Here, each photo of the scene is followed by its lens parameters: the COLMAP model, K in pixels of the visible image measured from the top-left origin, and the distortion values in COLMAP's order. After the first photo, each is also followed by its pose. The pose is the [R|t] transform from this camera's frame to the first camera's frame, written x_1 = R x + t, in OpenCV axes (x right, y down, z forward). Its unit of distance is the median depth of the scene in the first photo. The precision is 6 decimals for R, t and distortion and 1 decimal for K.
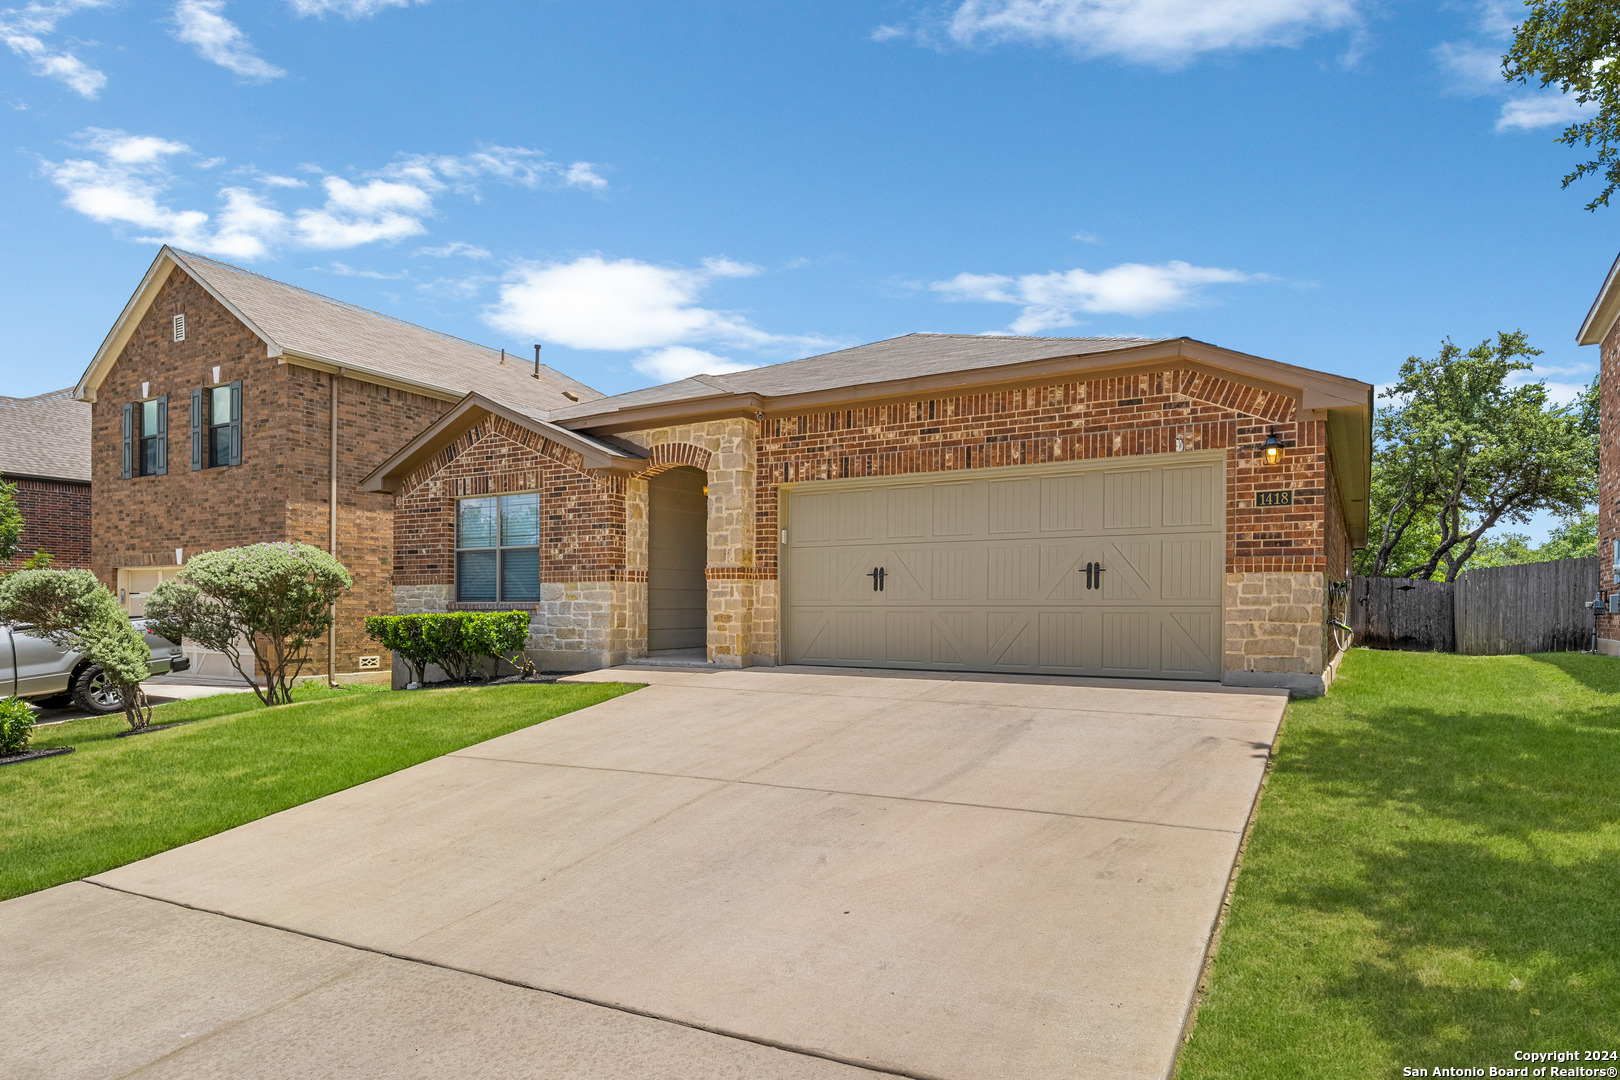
lens RADIAL K [[830.1, 0, 1015.2], [0, 830.1, 581.3], [0, 0, 1]] dist [-0.000790, 0.000148]
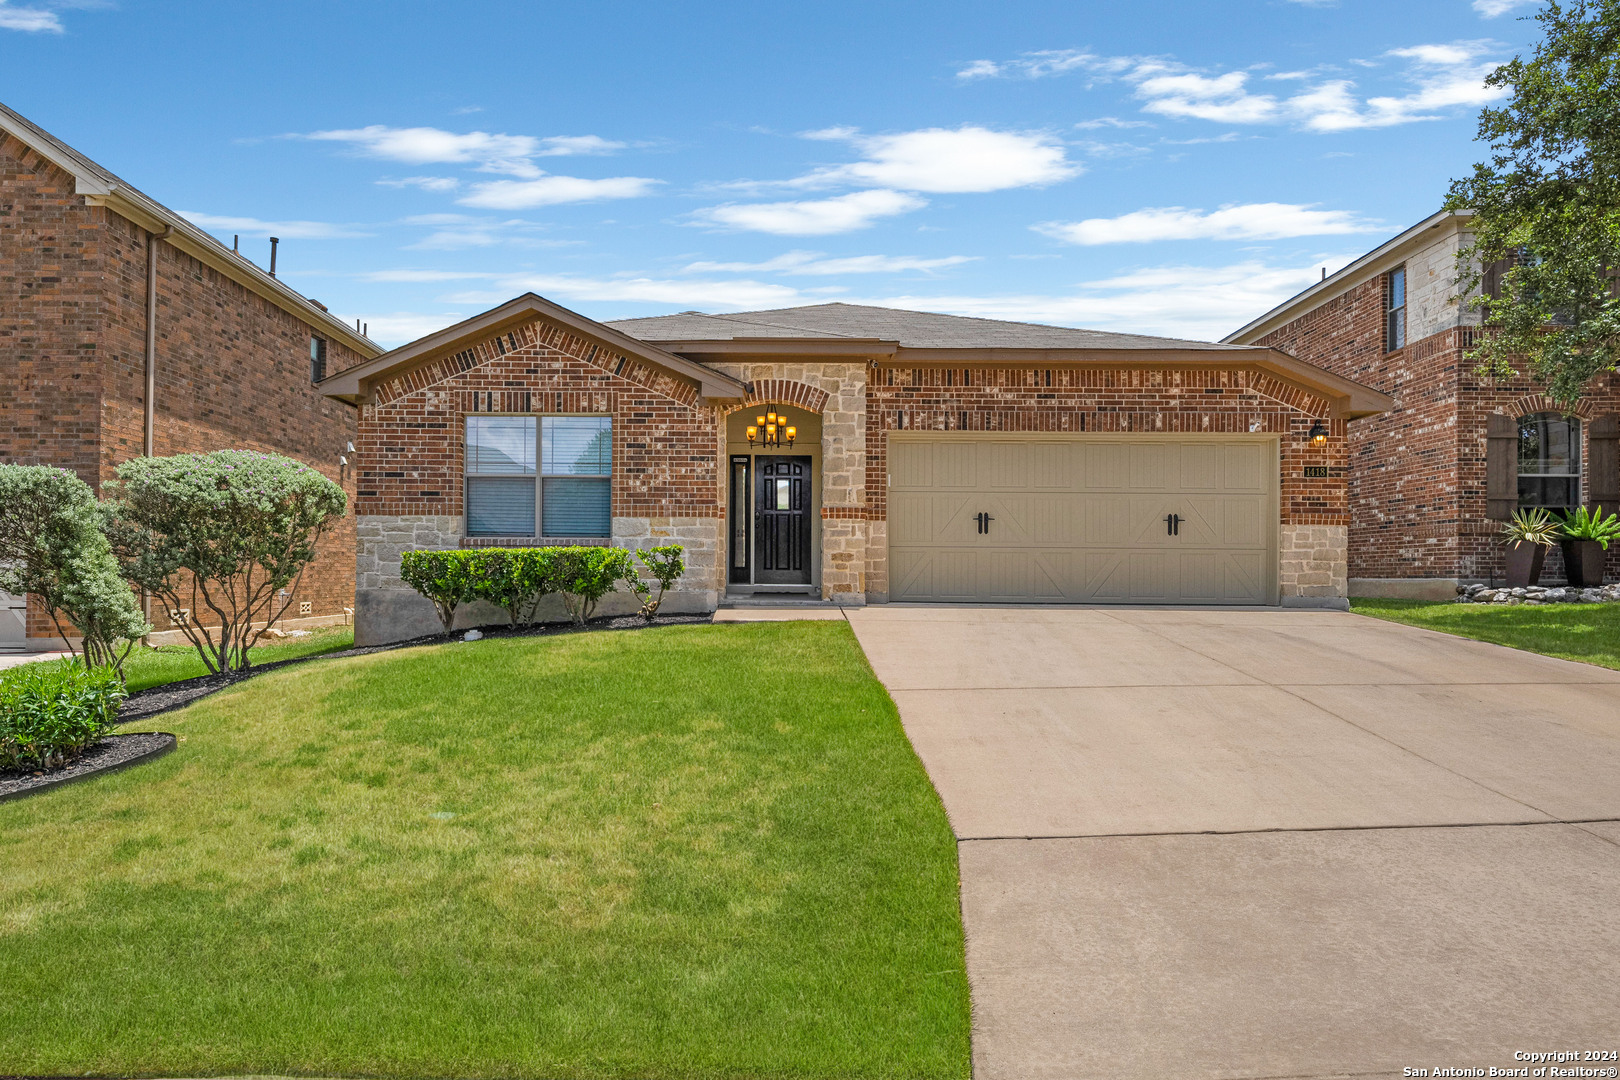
lens RADIAL K [[725.2, 0, 861.9], [0, 725.2, 542.5], [0, 0, 1]] dist [-0.000749, -0.000057]
pose [[0.902919, 0.020196, 0.429337, -0.716355], [-0.017774, 0.999795, -0.009651, 0.035134], [-0.429444, 0.001083, 0.903093, 0.183927]]
